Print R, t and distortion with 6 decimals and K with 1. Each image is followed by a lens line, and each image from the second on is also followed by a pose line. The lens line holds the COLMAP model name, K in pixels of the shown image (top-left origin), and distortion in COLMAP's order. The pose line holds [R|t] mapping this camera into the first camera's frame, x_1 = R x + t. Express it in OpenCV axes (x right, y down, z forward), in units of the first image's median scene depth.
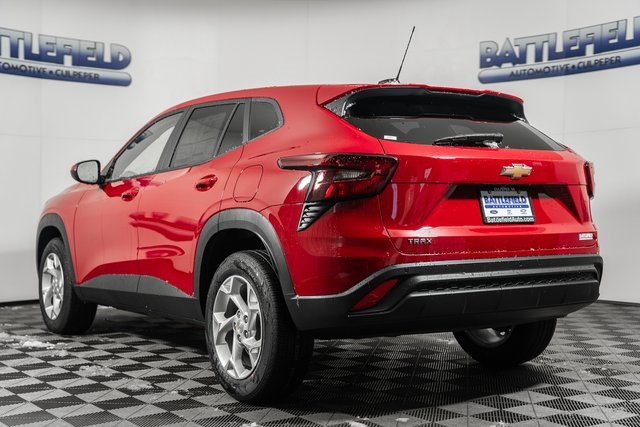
lens RADIAL K [[796.0, 0, 320.0], [0, 796.0, 213.5], [0, 0, 1]] dist [0.005229, 0.004465]
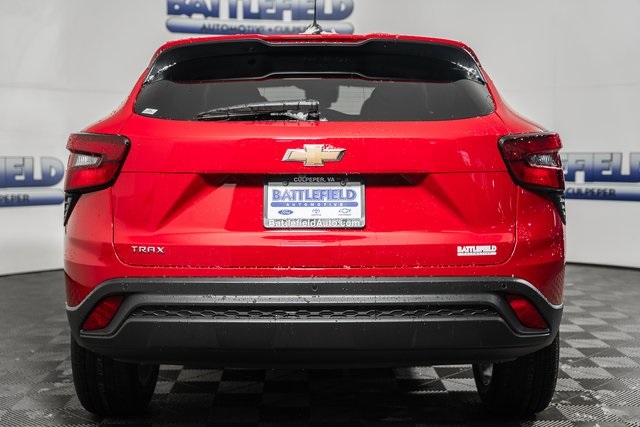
lens RADIAL K [[796.0, 0, 320.0], [0, 796.0, 213.5], [0, 0, 1]] dist [0.005229, 0.004465]
pose [[0.831757, 0.045782, -0.553249, 0.632190], [-0.002331, 0.996873, 0.078988, -0.056817], [0.555135, -0.064409, 0.829263, 0.416869]]
